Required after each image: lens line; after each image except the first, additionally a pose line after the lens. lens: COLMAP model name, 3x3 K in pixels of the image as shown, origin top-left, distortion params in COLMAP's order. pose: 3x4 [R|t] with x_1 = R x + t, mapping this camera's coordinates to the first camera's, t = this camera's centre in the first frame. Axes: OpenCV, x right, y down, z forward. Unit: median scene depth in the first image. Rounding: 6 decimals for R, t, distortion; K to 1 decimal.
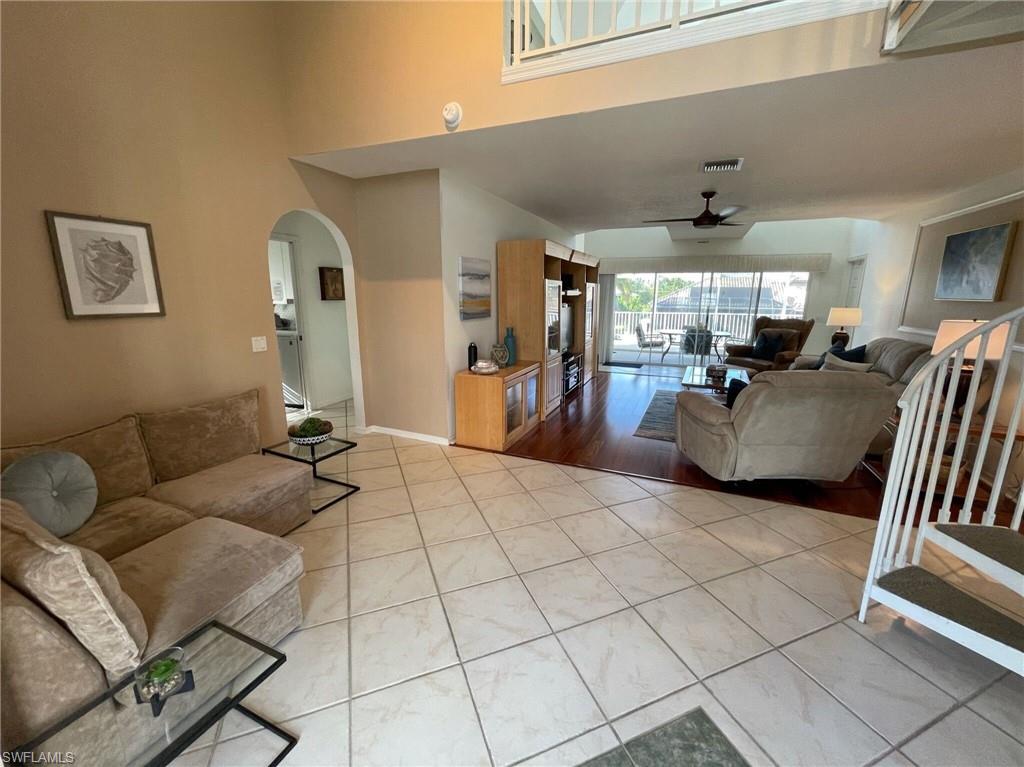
lens RADIAL K [[414.7, 0, 512.5], [0, 414.7, 383.8], [0, 0, 1]] dist [-0.000554, -0.000057]
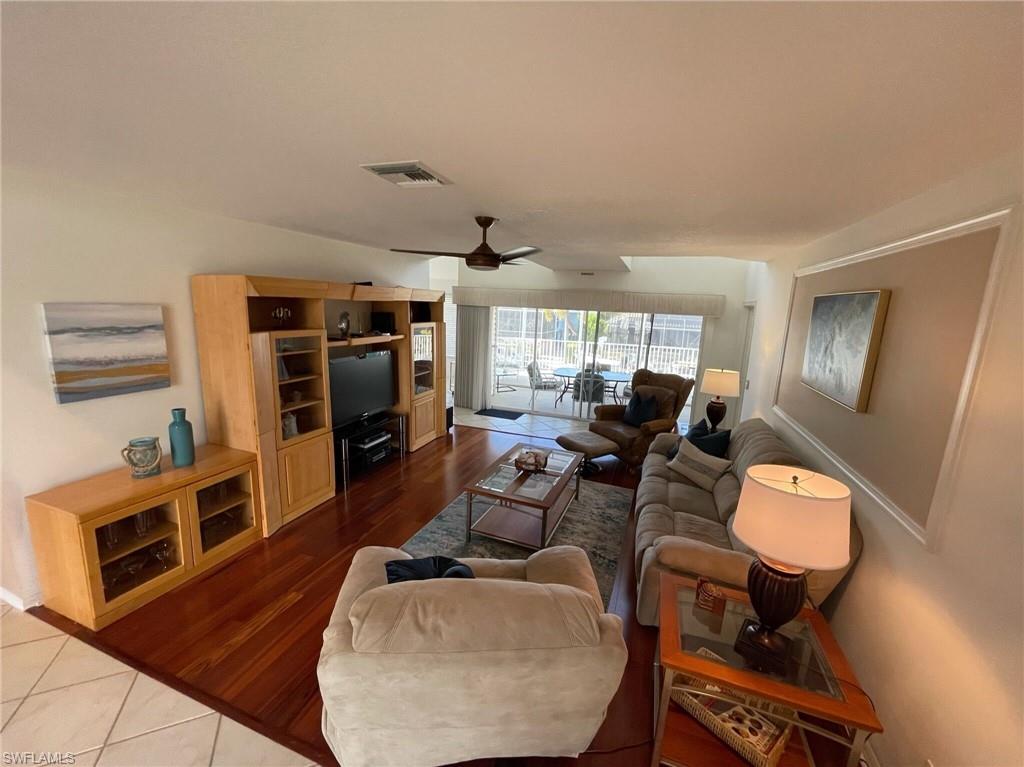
lens RADIAL K [[414.7, 0, 510.2], [0, 414.7, 381.7], [0, 0, 1]] dist [-0.000554, -0.000057]
pose [[0.998036, 0.026850, 0.056600, 0.343684], [-0.025210, 0.999247, -0.029479, -0.123735], [-0.057349, 0.027994, 0.997962, 0.231739]]
